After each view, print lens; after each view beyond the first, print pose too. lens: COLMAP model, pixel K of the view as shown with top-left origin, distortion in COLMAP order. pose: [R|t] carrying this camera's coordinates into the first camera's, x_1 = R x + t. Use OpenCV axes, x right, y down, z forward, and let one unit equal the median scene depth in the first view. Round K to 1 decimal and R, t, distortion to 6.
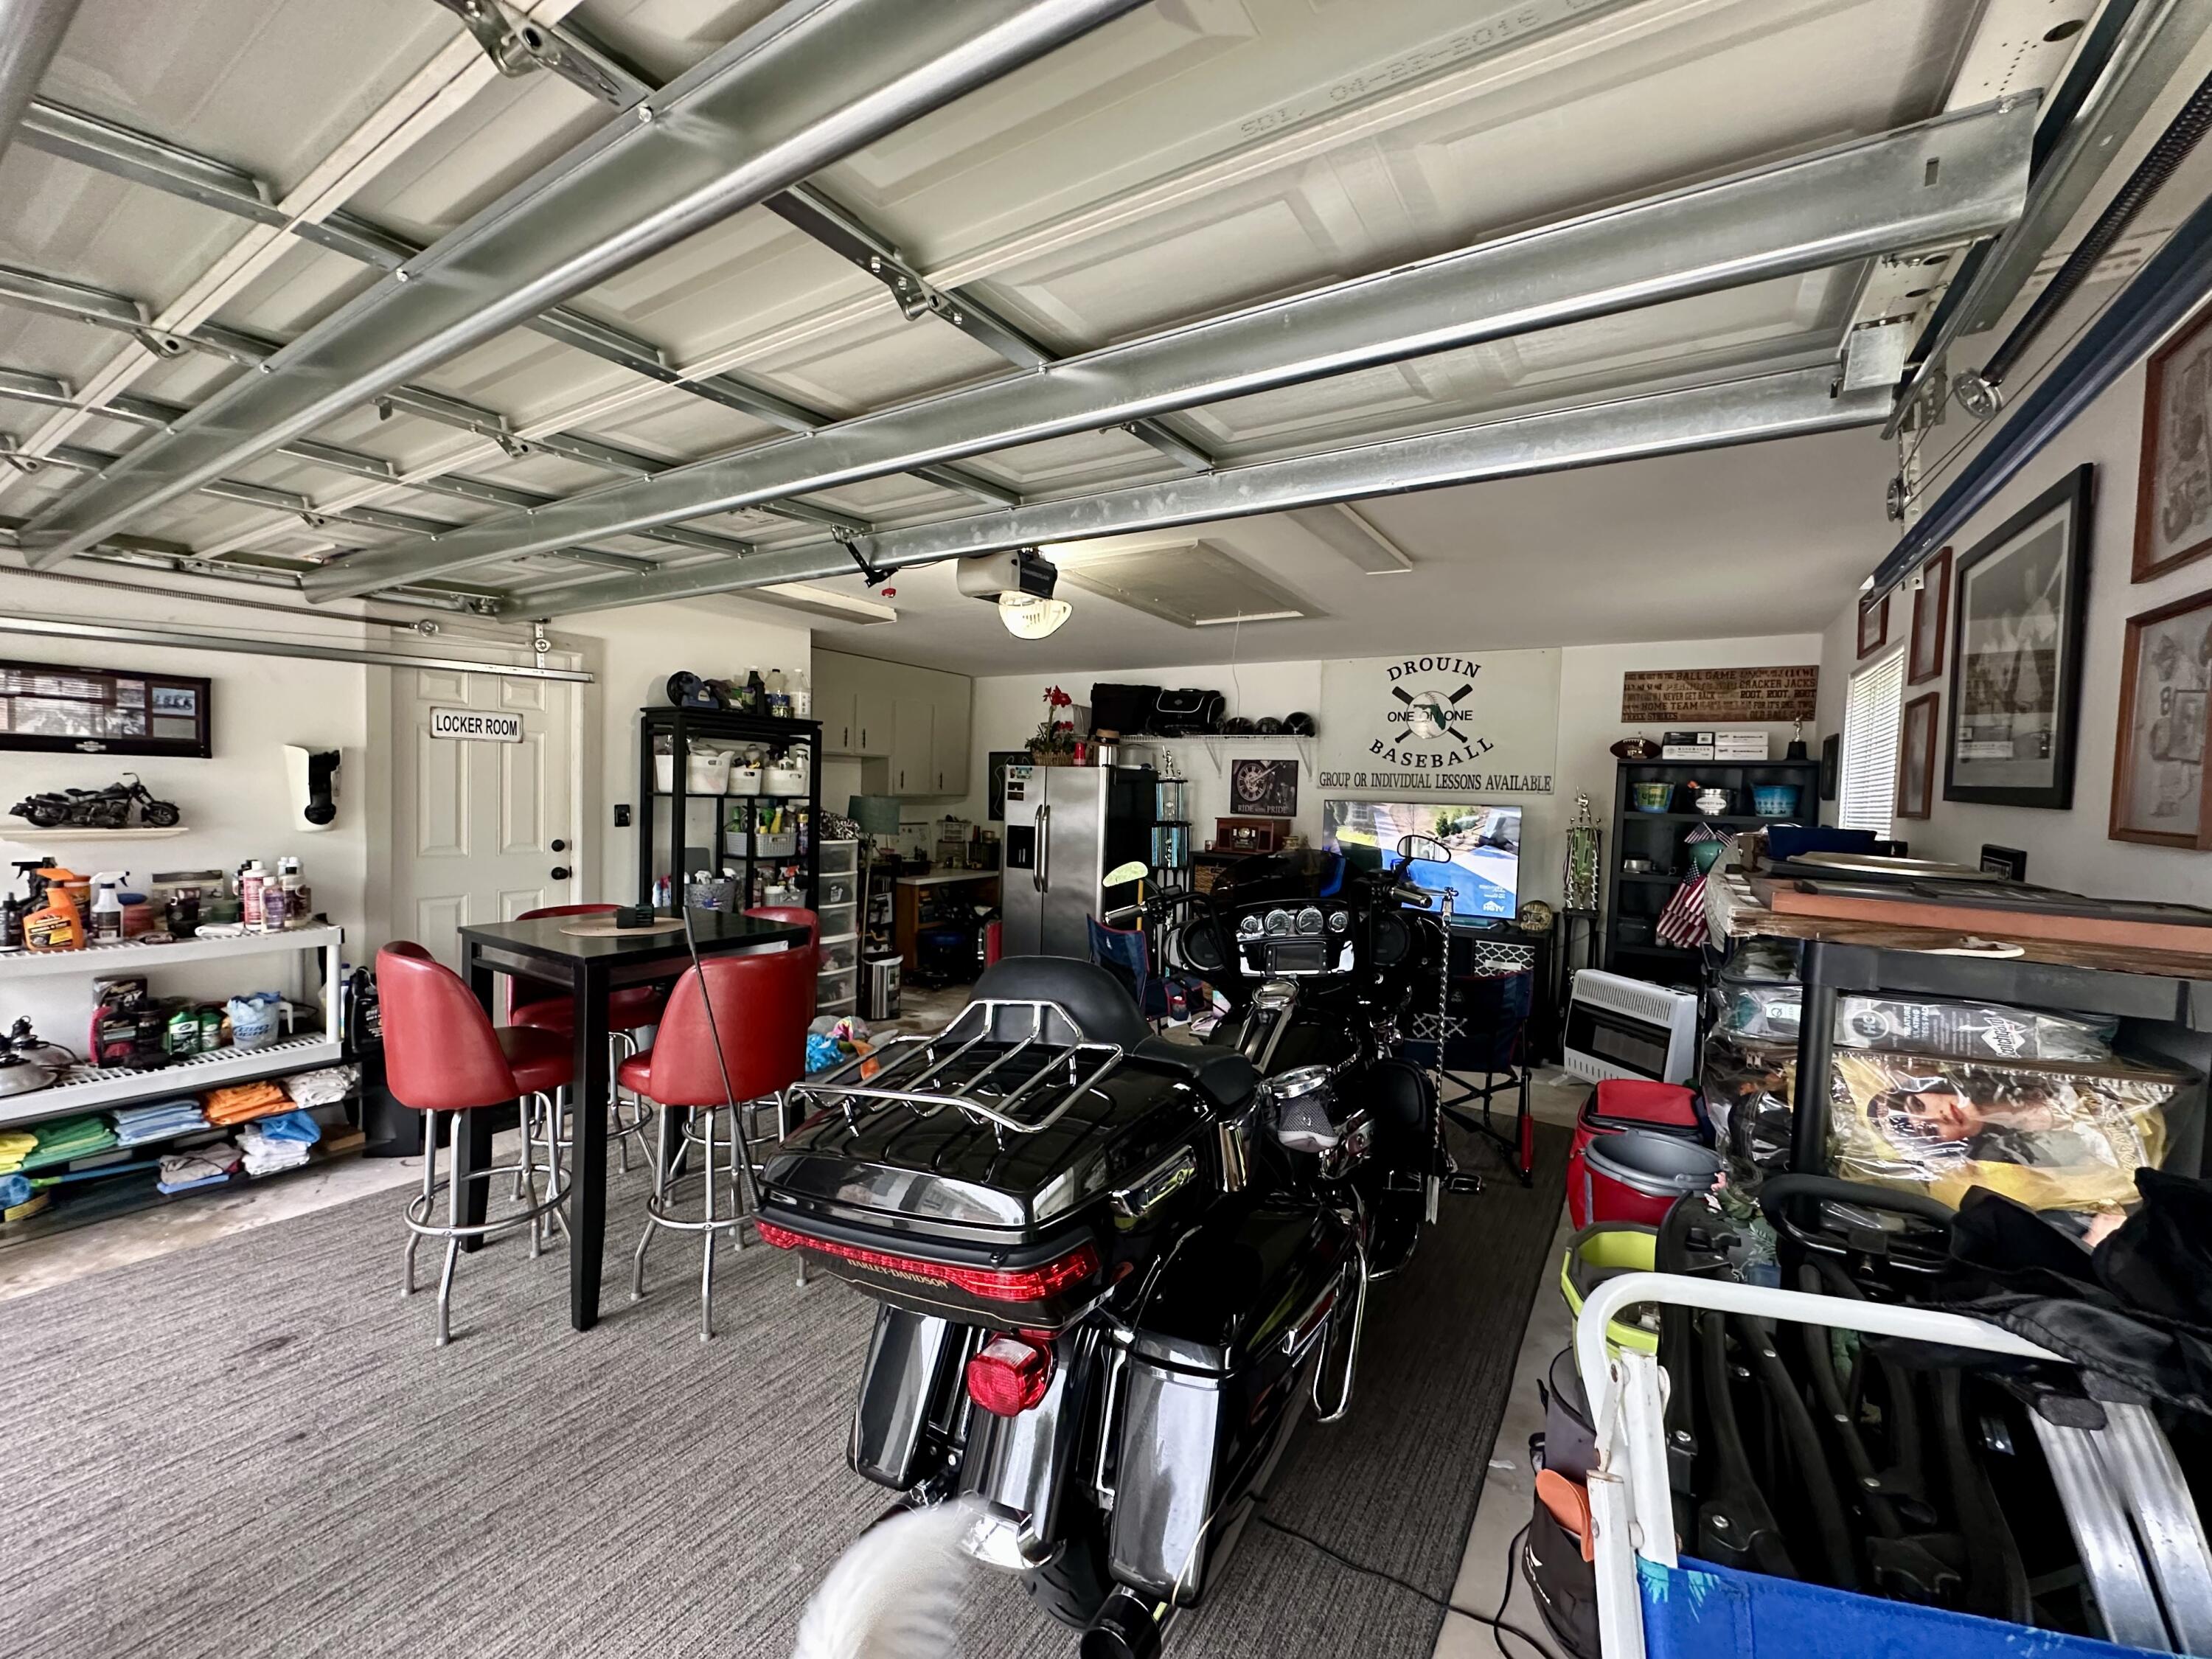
lens RADIAL K [[882.0, 0, 1106.0], [0, 882.0, 829.5], [0, 0, 1]] dist [-0.001622, -0.000041]
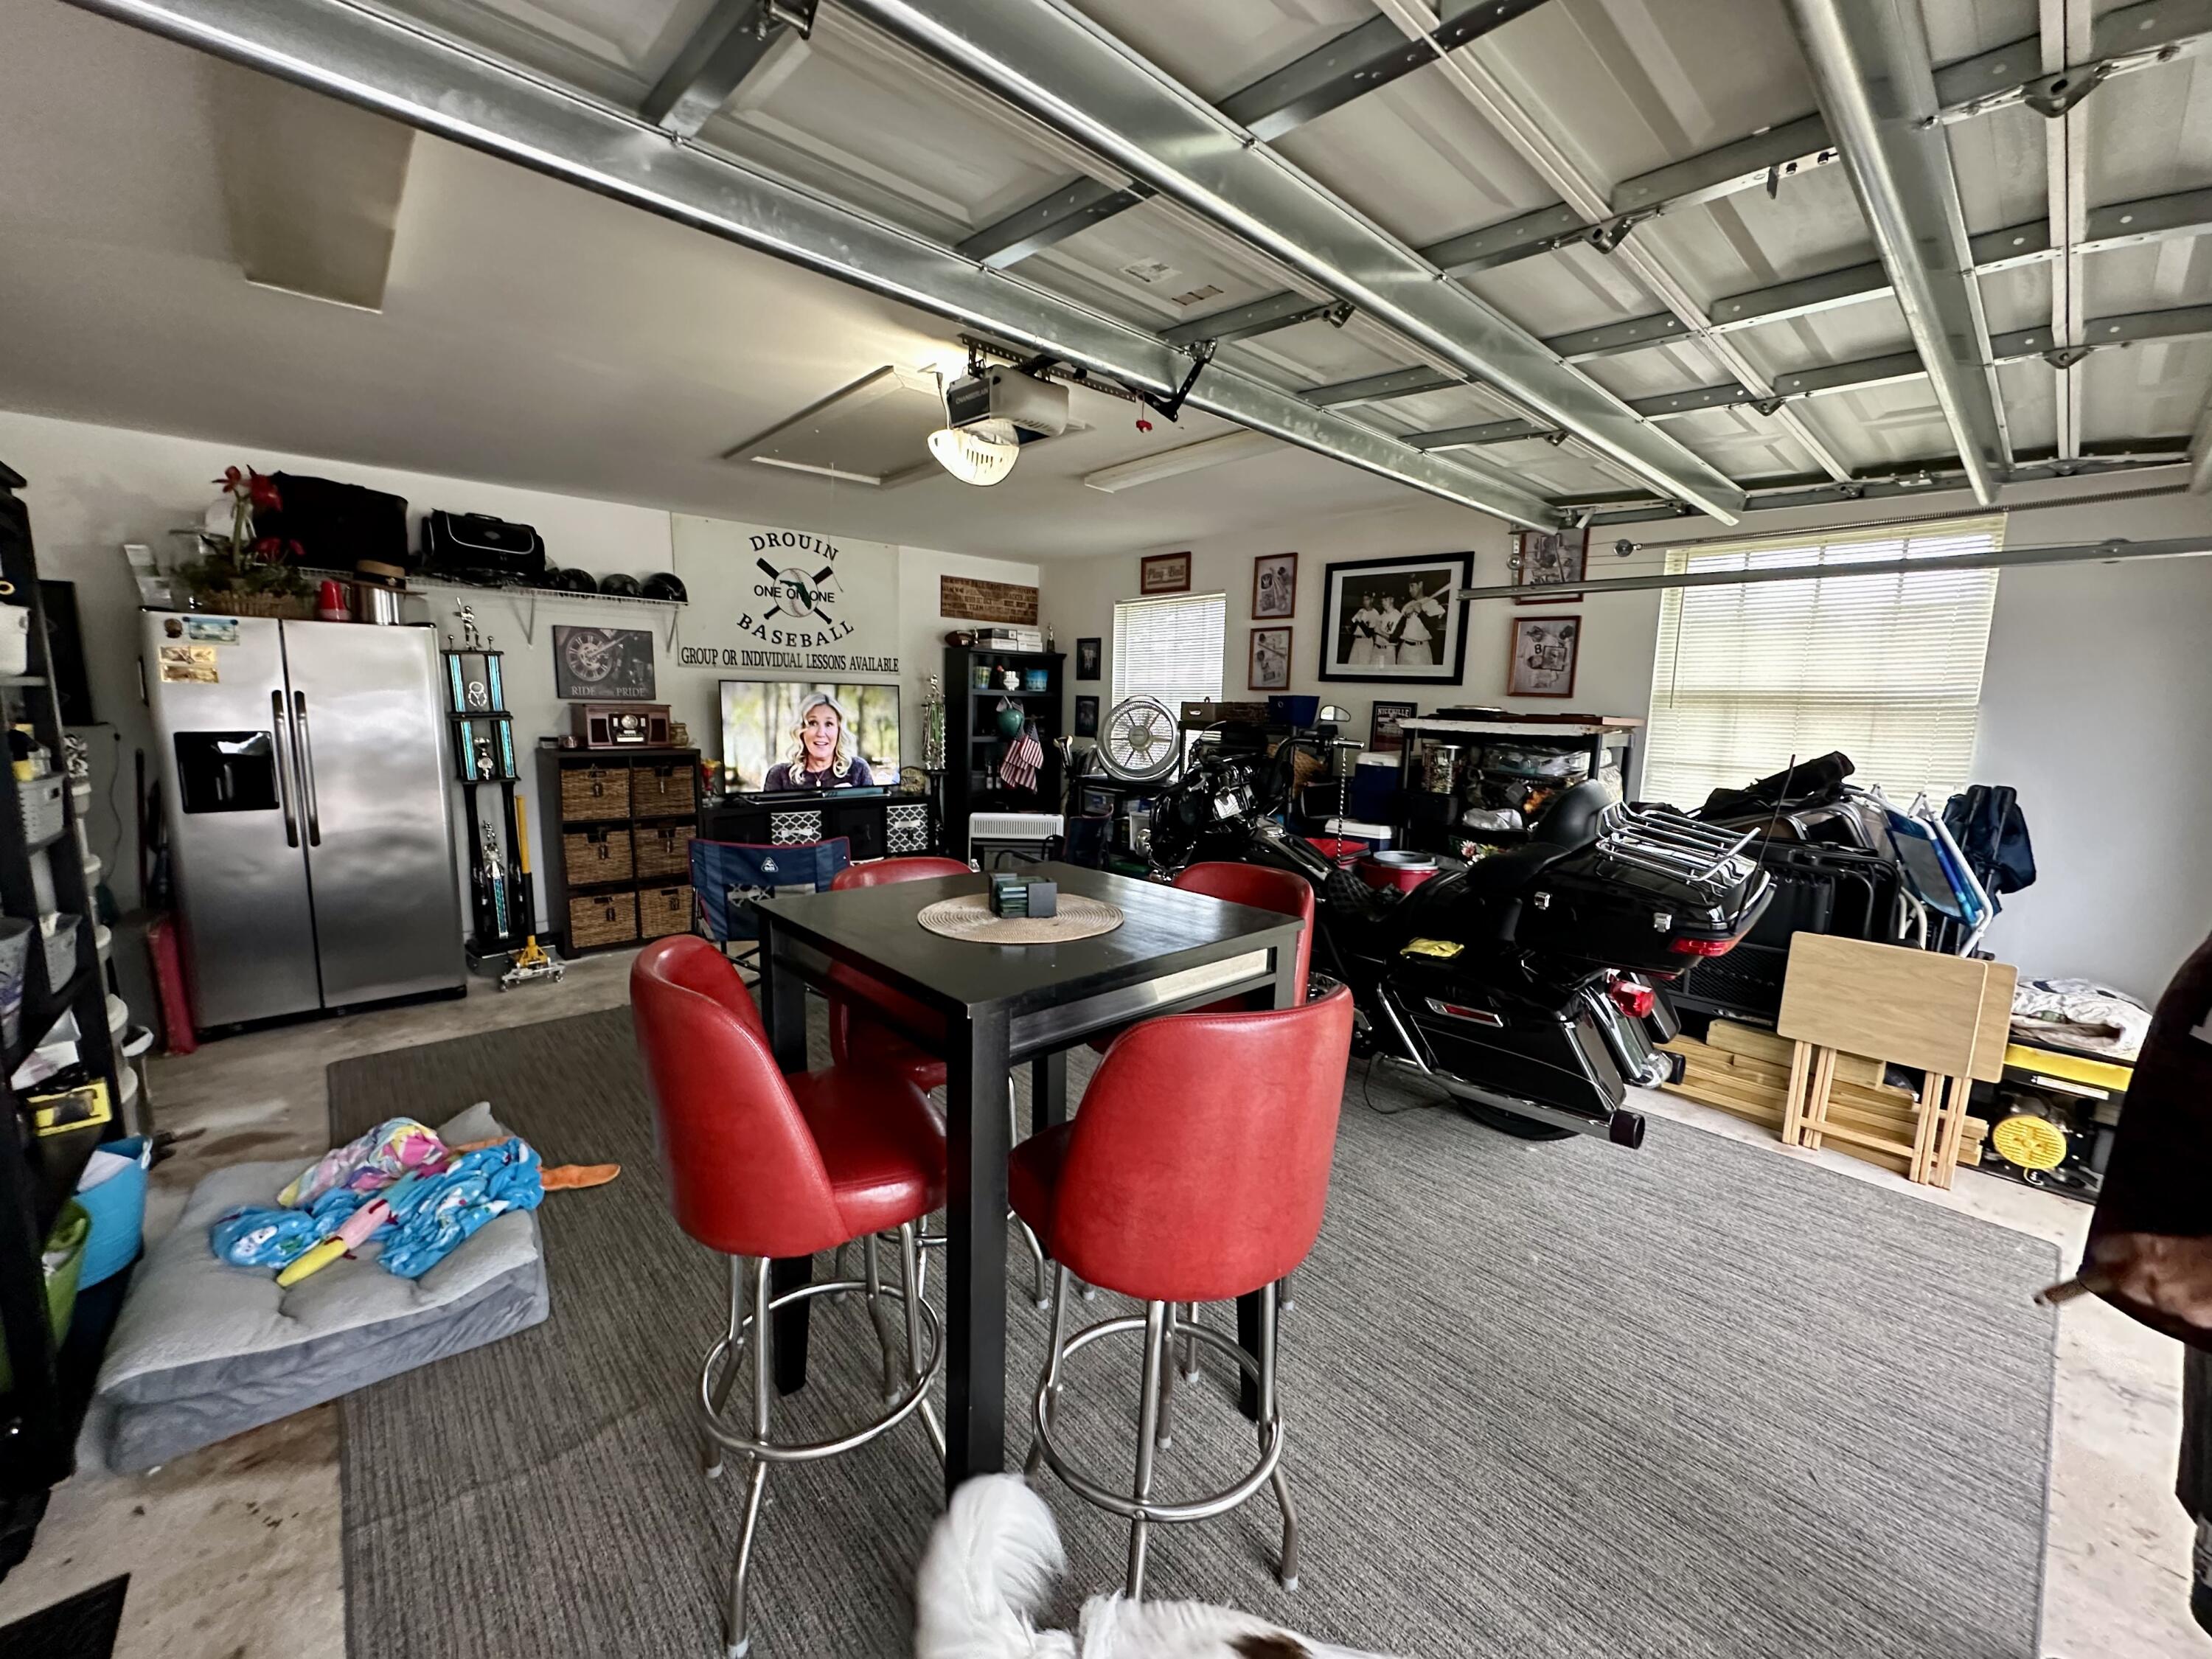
lens RADIAL K [[882.0, 0, 1106.0], [0, 882.0, 829.5], [0, 0, 1]] dist [-0.001622, -0.000041]
pose [[0.262260, -0.166184, 0.950580, -0.530473], [0.029475, 0.985980, 0.164241, -0.019821], [-0.964547, -0.015056, 0.263481, 0.396430]]
